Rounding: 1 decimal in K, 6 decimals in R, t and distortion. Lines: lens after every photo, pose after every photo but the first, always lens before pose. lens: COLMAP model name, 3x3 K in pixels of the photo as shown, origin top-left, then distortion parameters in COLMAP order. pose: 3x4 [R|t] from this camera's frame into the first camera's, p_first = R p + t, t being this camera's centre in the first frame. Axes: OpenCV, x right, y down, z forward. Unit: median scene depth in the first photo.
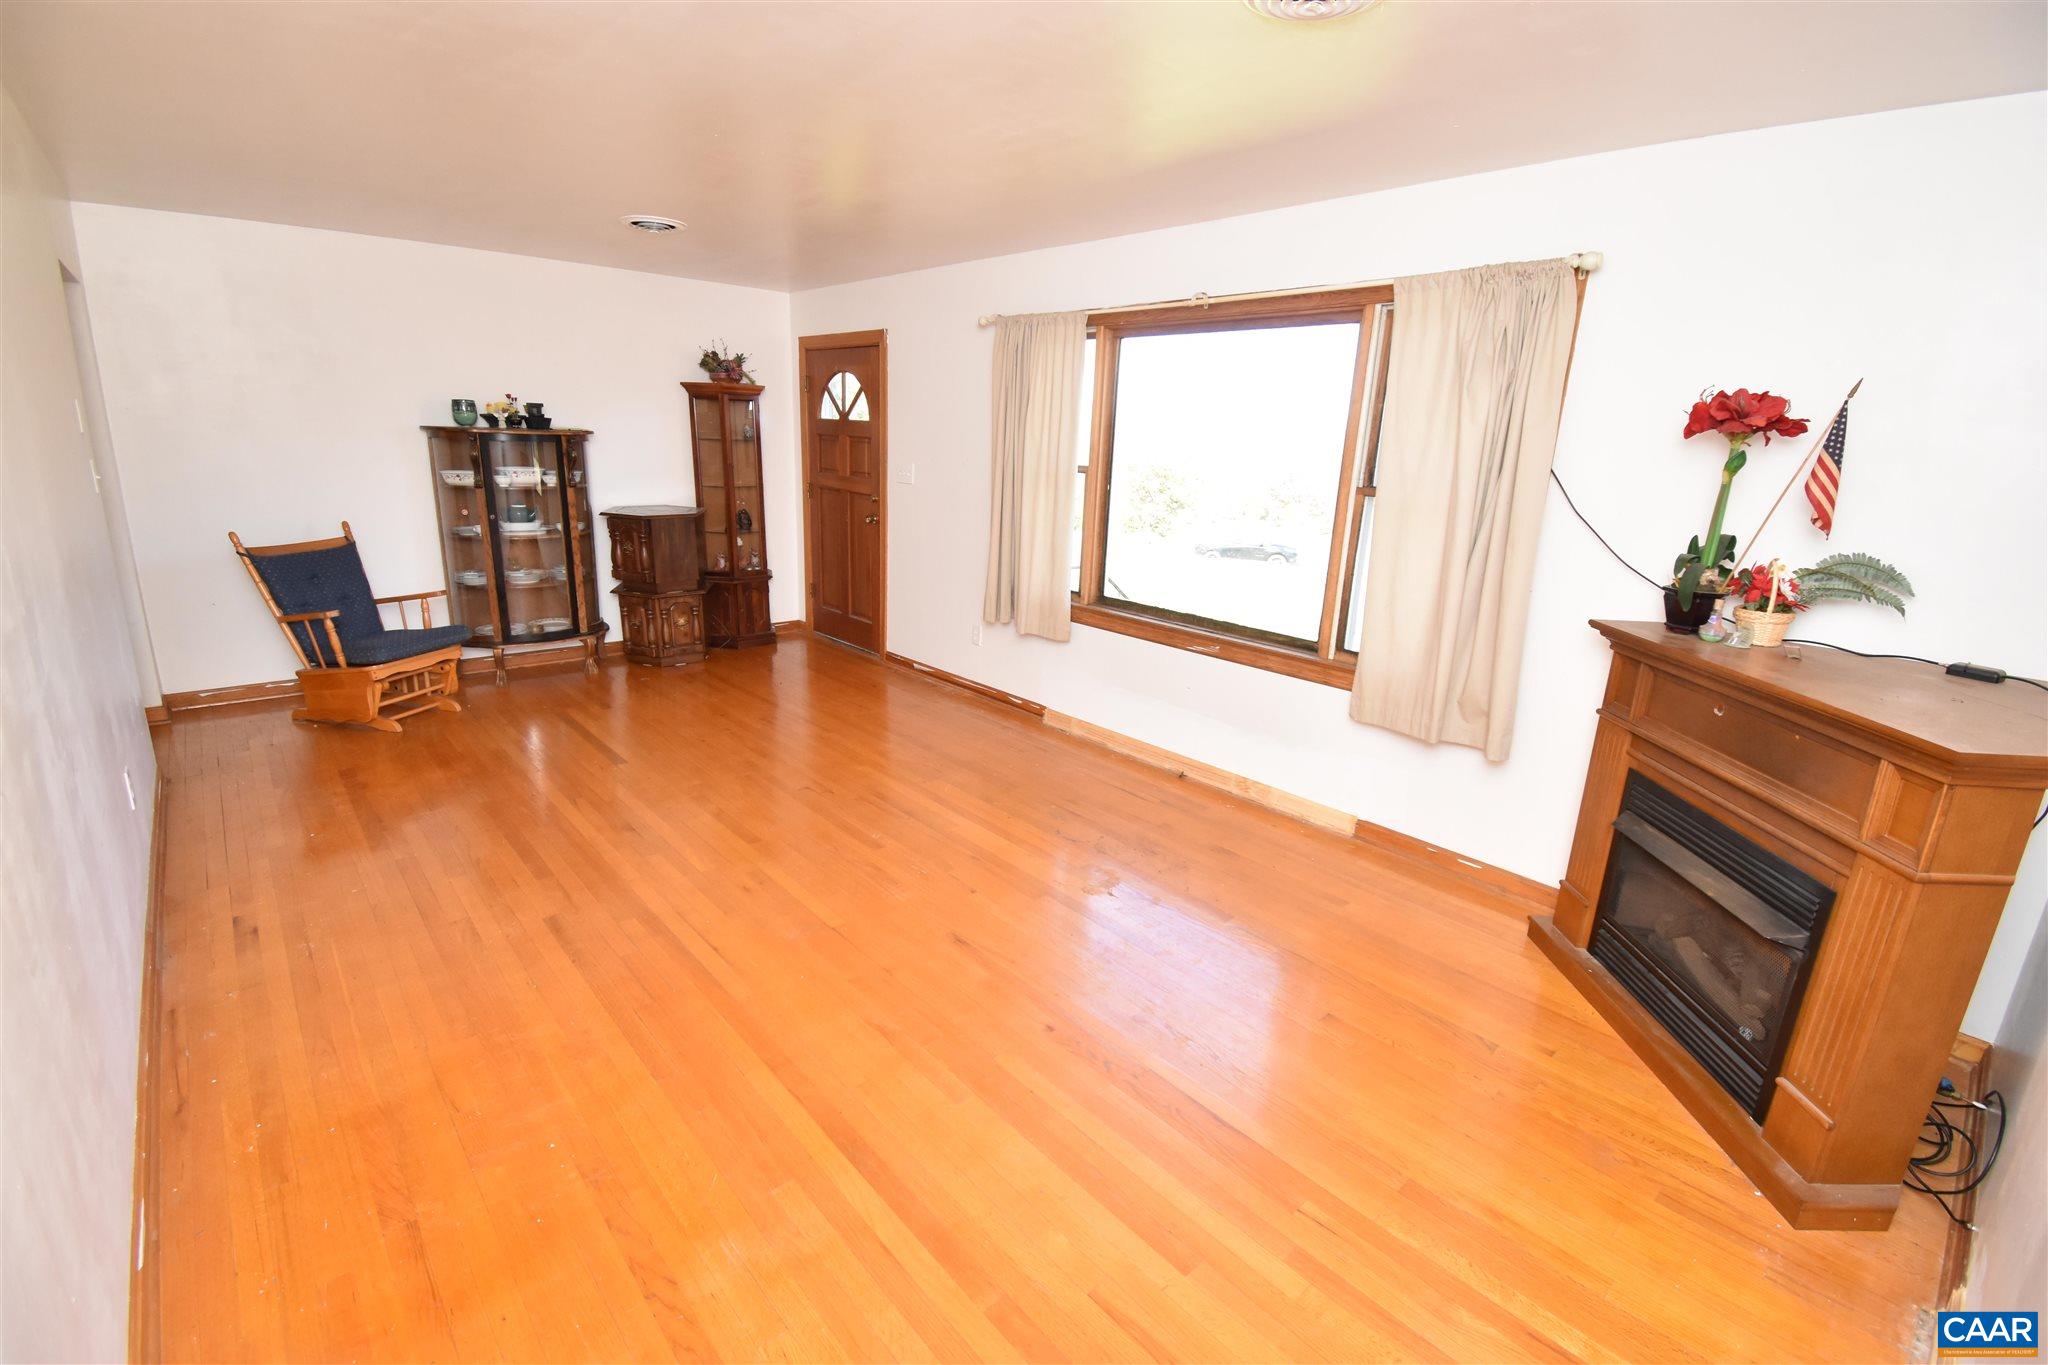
lens RADIAL K [[910.5, 0, 1019.4], [0, 910.5, 679.8], [0, 0, 1]] dist [0.011966, -0.018557]
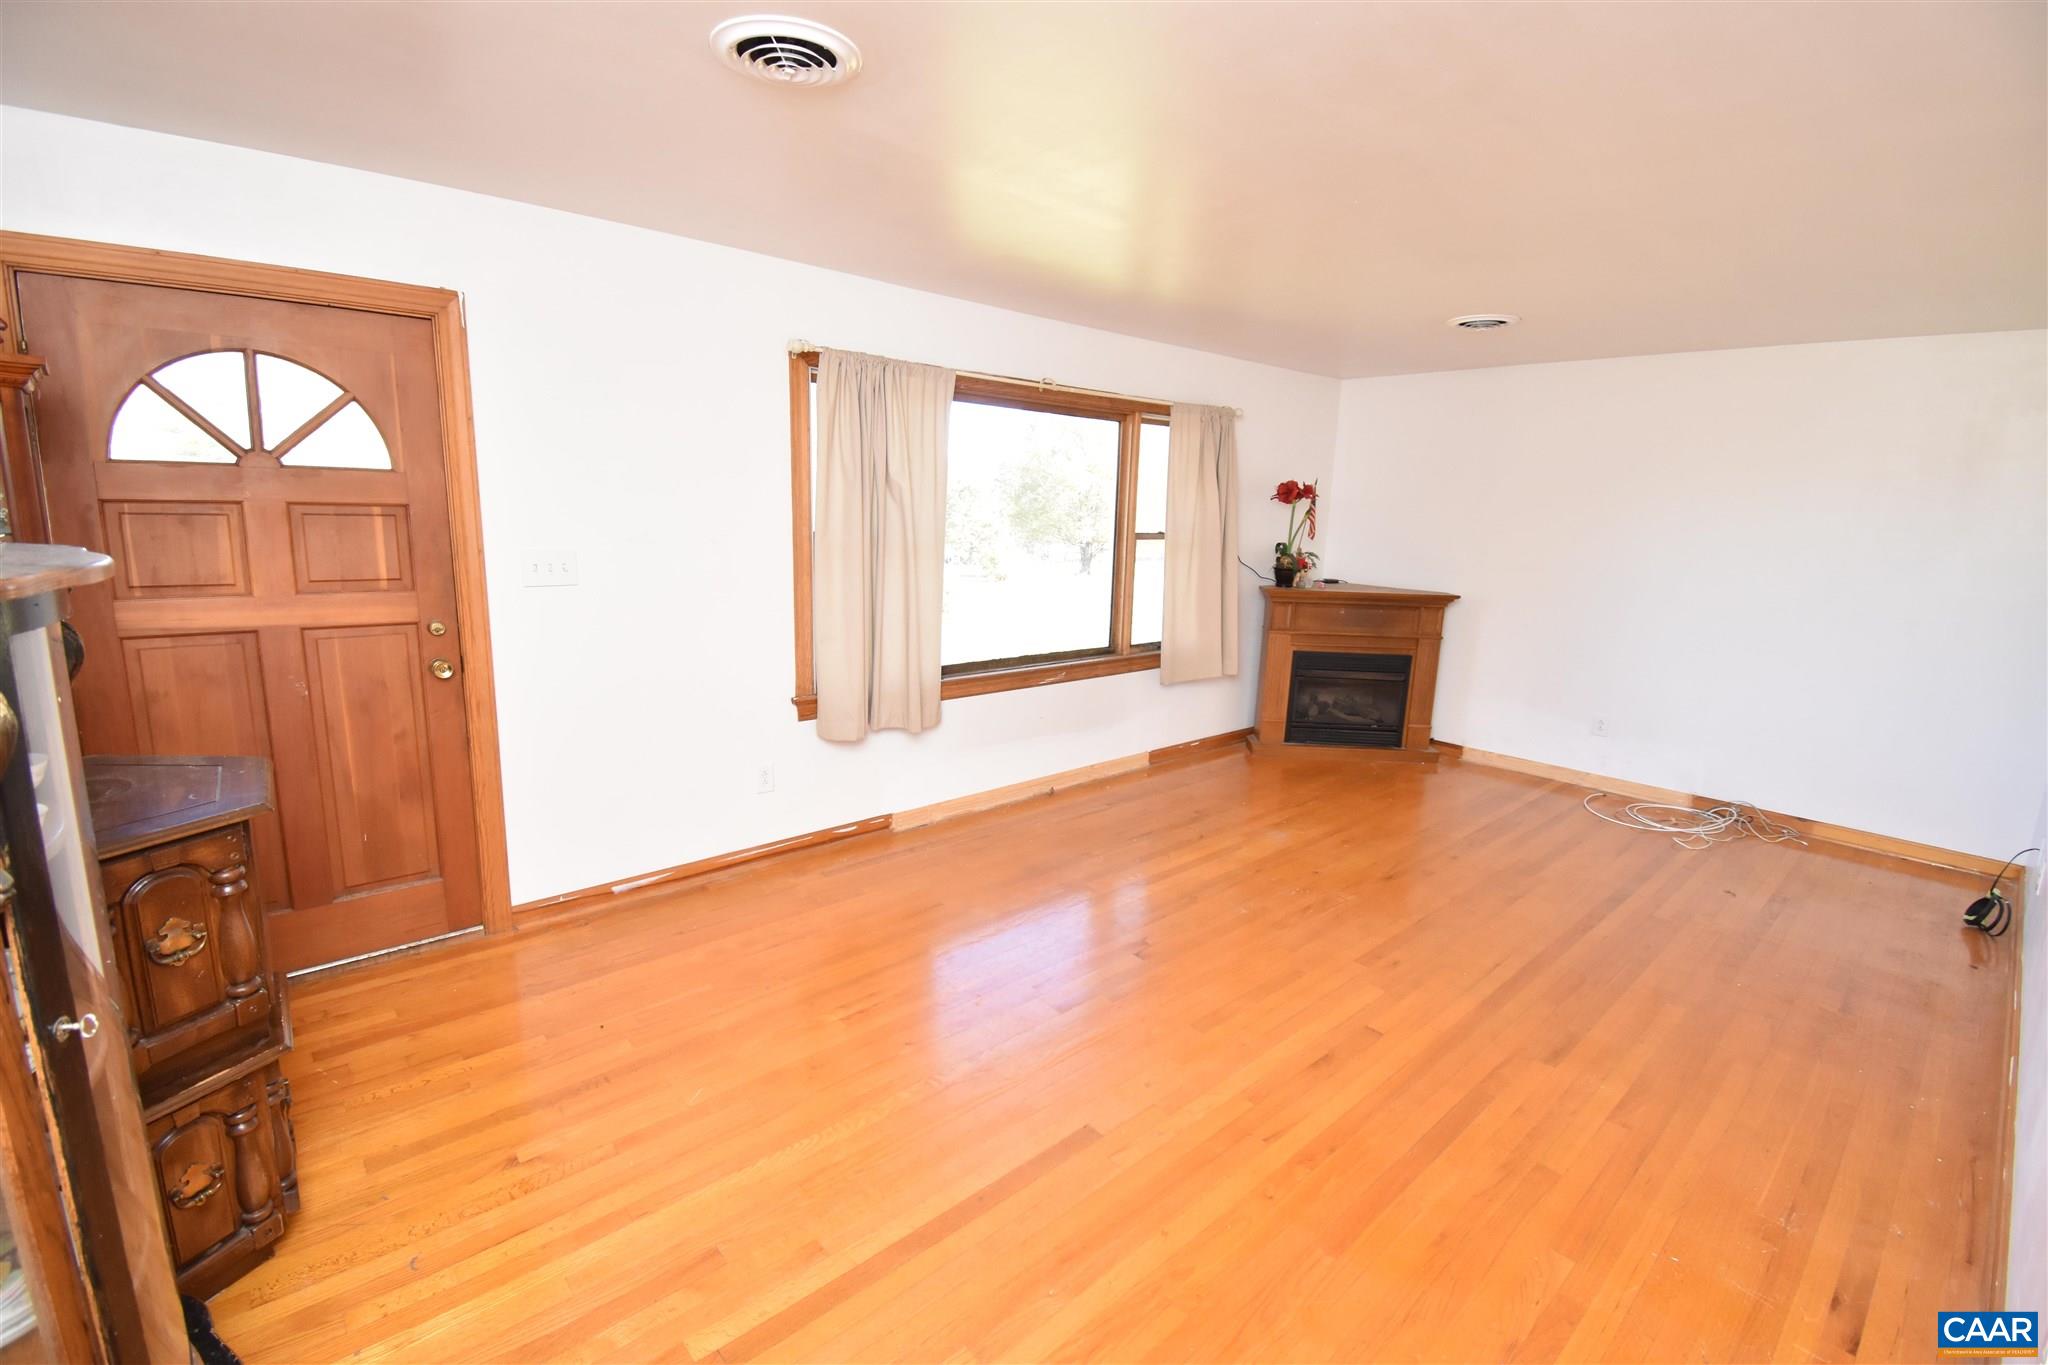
lens RADIAL K [[910.5, 0, 1022.9], [0, 910.5, 678.4], [0, 0, 1]] dist [0.011966, -0.018557]
pose [[-0.006656, -0.226429, 0.974005, -0.838078], [0.230277, 0.947501, 0.221842, -0.271927], [-0.973102, 0.225768, 0.045835, 0.882572]]
